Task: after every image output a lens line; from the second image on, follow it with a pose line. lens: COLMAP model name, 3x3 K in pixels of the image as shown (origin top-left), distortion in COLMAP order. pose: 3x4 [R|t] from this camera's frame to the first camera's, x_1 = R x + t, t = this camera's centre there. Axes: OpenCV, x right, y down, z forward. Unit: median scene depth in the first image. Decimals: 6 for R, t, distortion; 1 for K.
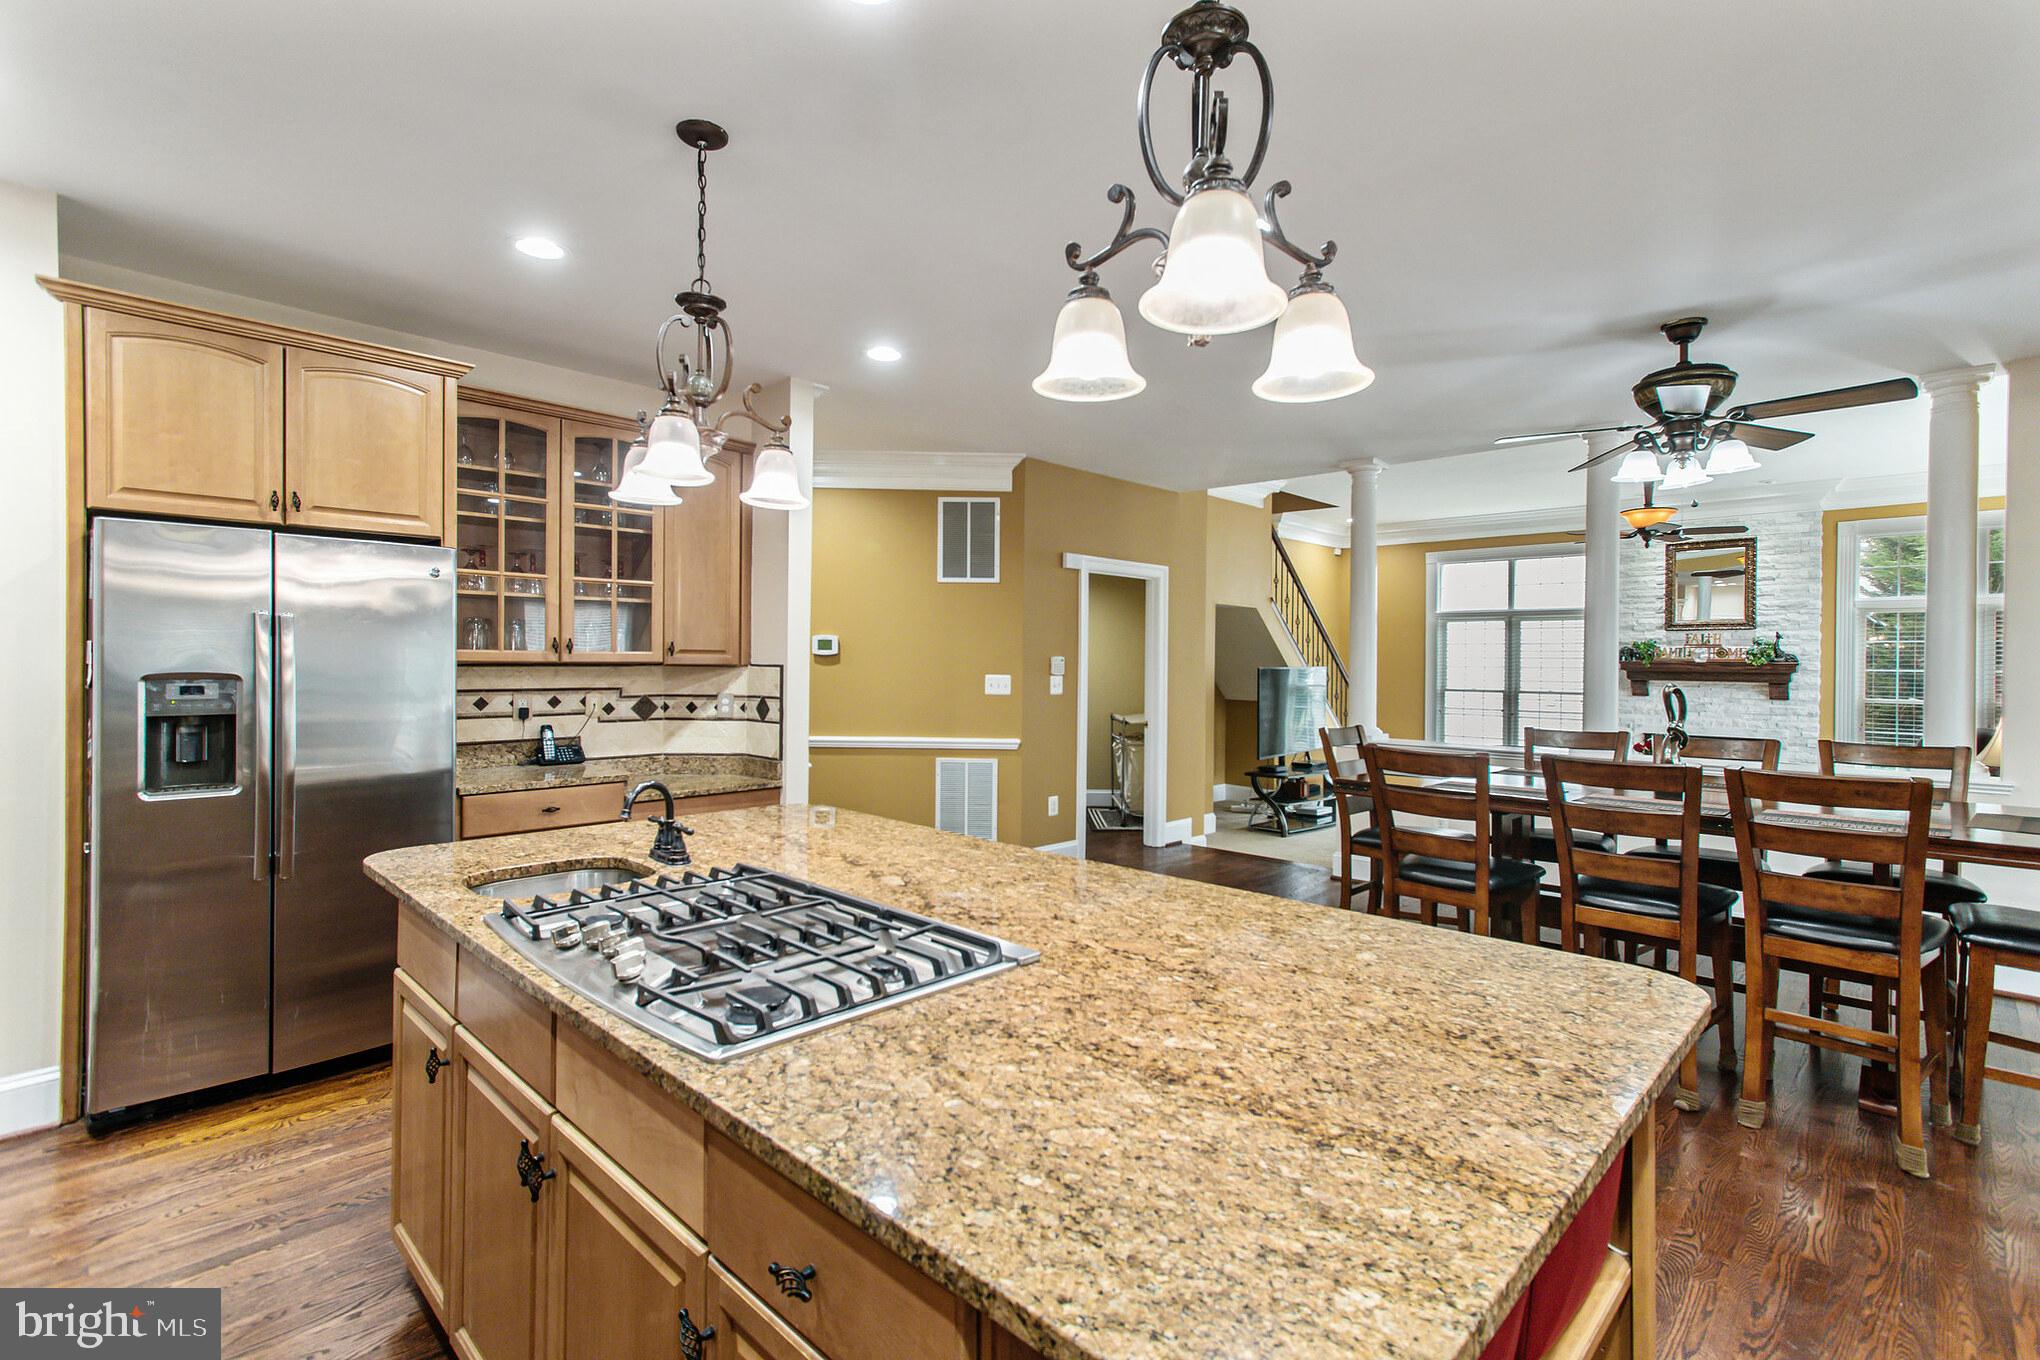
lens RADIAL K [[935.3, 0, 1022.7], [0, 935.3, 667.4], [0, 0, 1]] dist [0.002107, 0.000834]
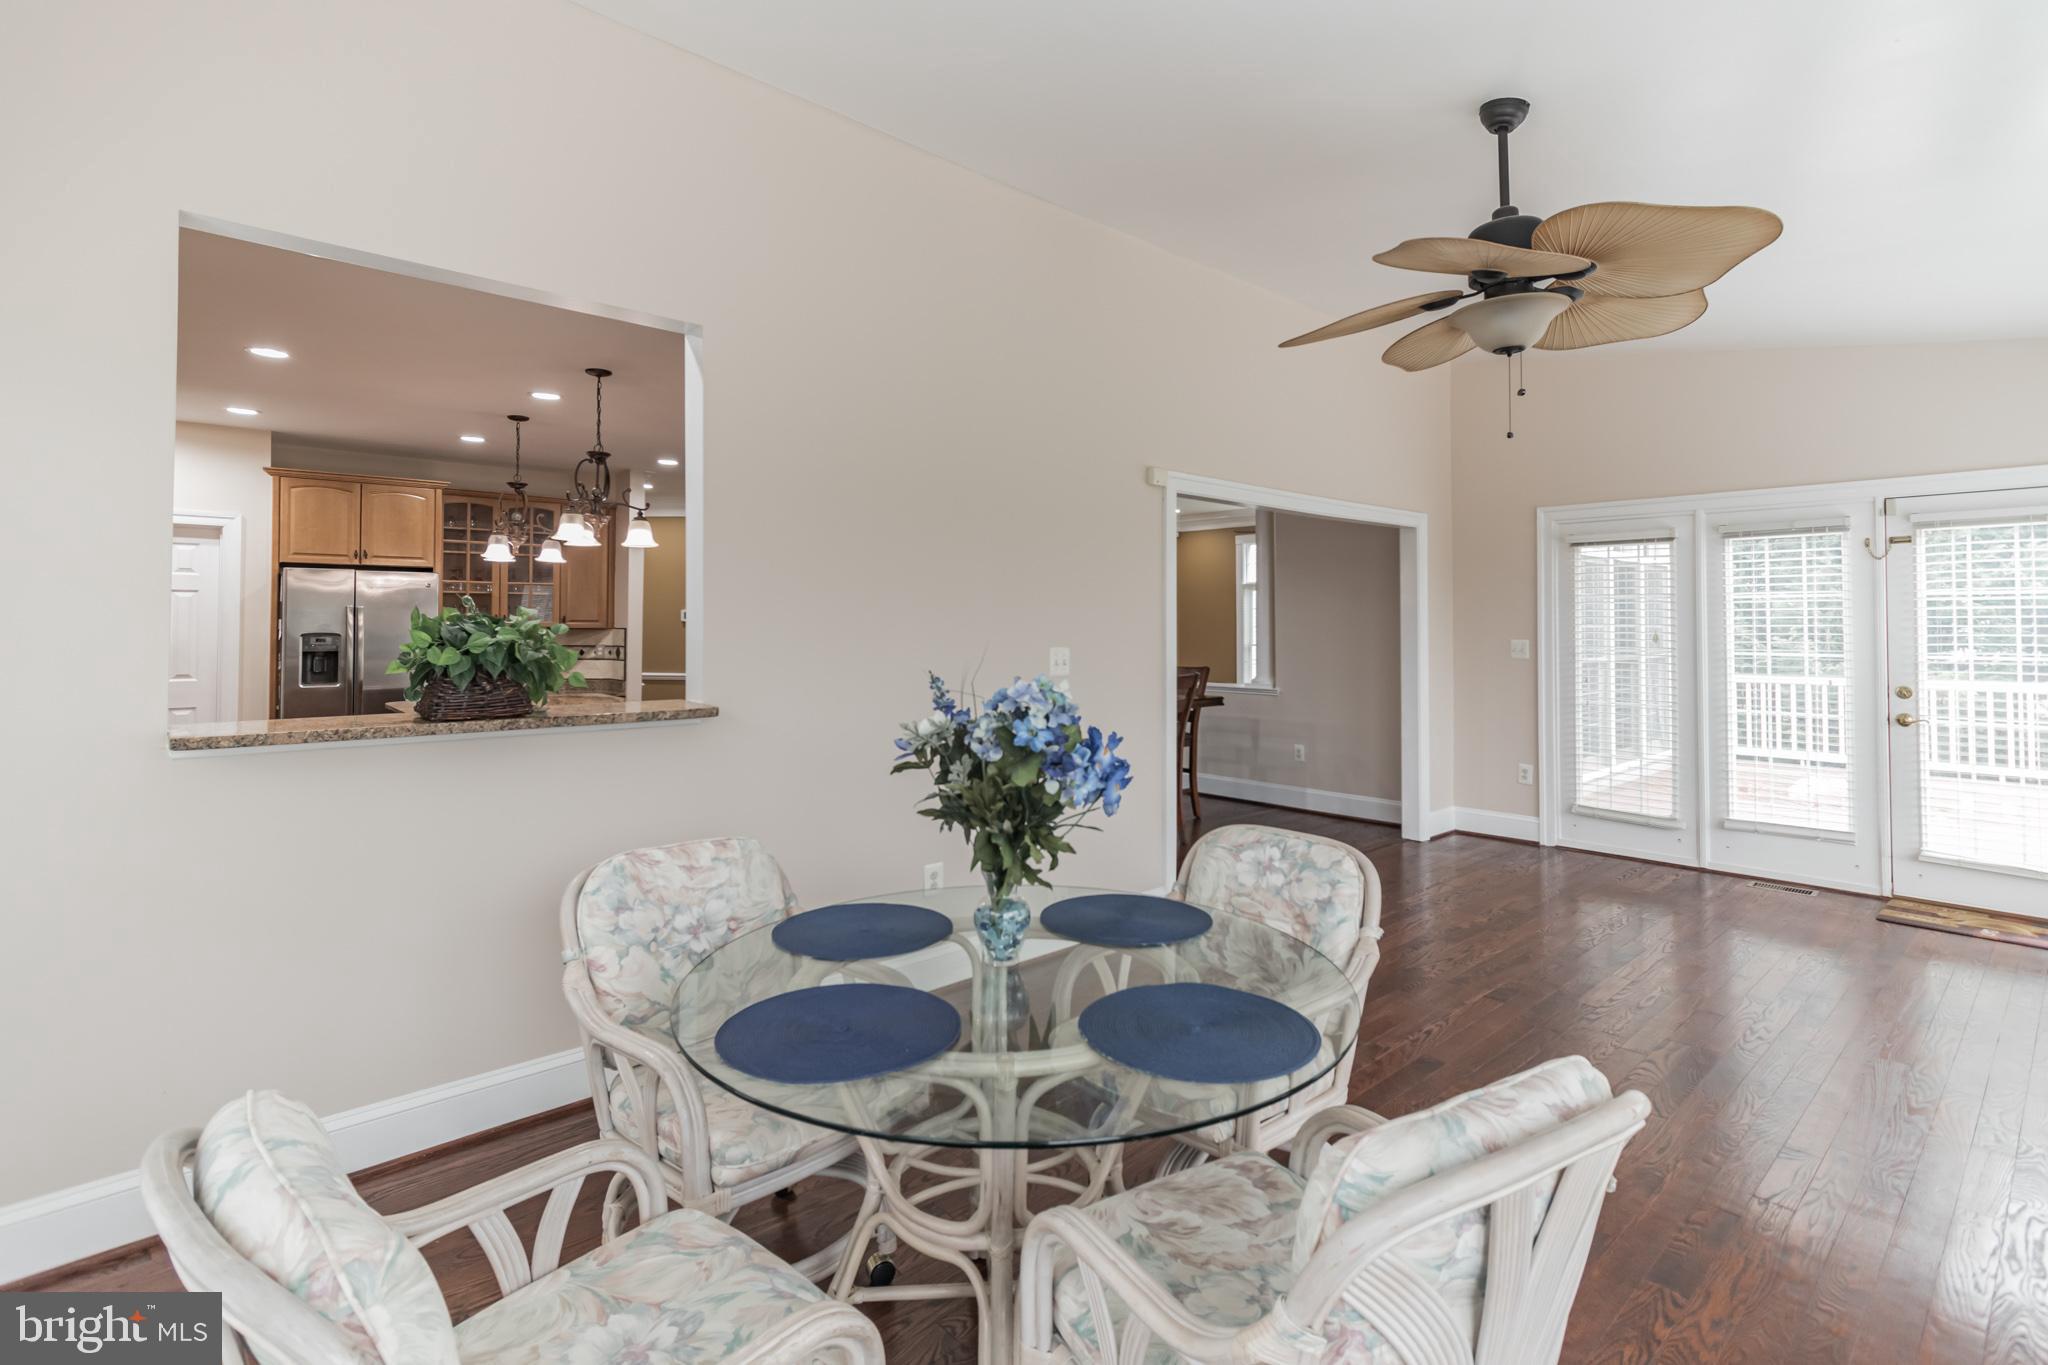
lens RADIAL K [[950.5, 0, 1024.6], [0, 950.5, 601.8], [0, 0, 1]] dist [0.002325, 0.000160]
pose [[0.997967, -0.009016, -0.063087, 0.606397], [0.007087, 0.999502, -0.030740, 0.008251], [0.063333, 0.030230, 0.997534, -0.752115]]
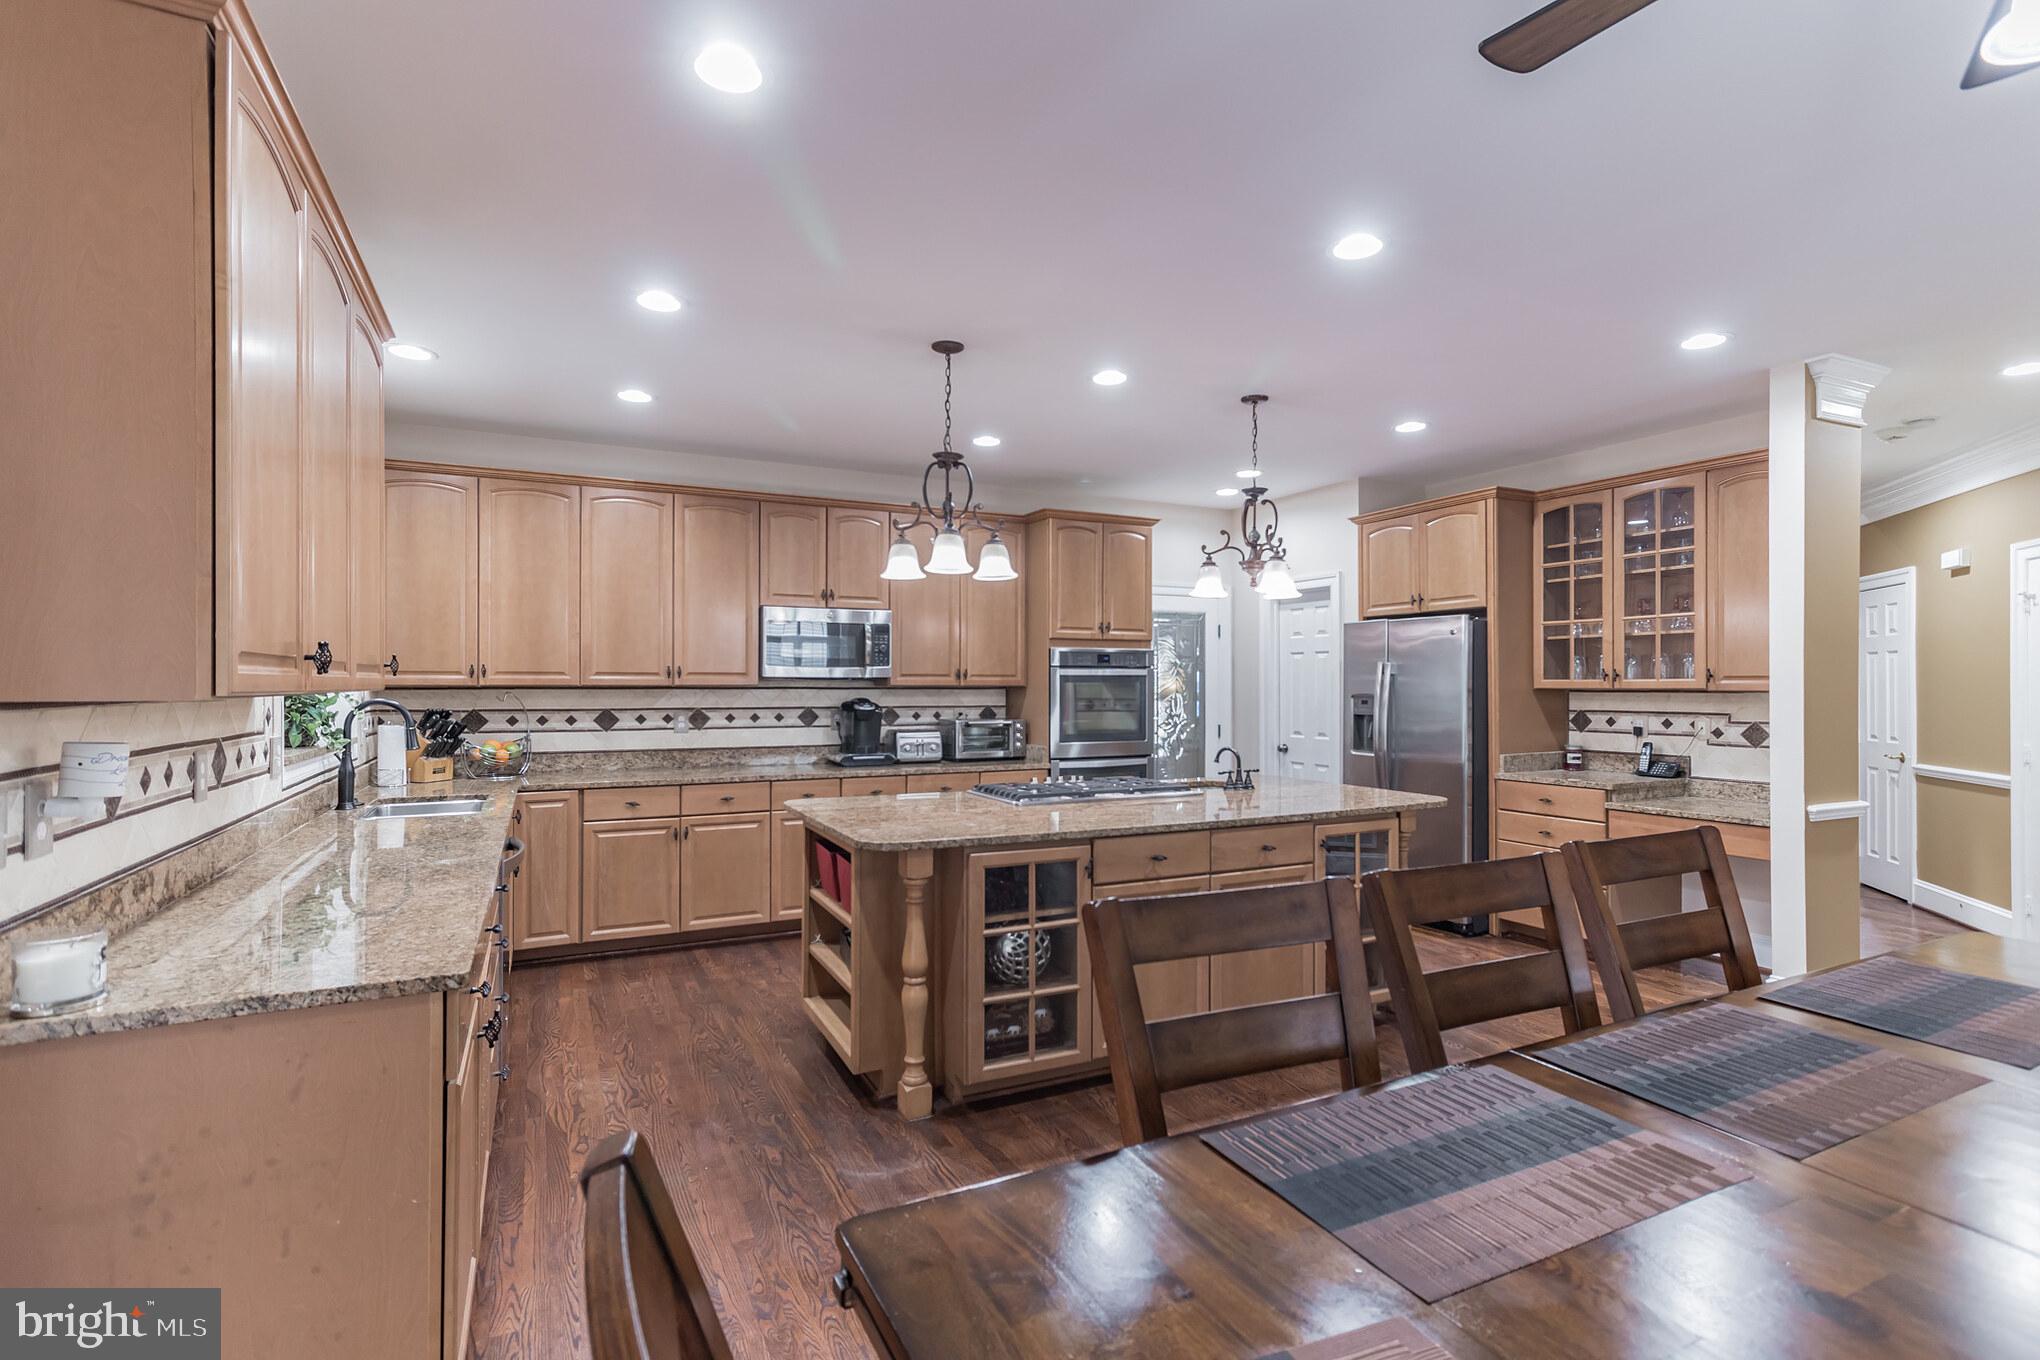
lens RADIAL K [[971.2, 0, 1020.0], [0, 971.2, 680.0], [0, 0, 1]] dist [0.003552, 0.000701]
pose [[-0.337101, -0.015224, -0.941346, 0.849854], [-0.011370, 0.999862, -0.012099, 0.006521], [0.941400, 0.006625, -0.337227, 0.621654]]
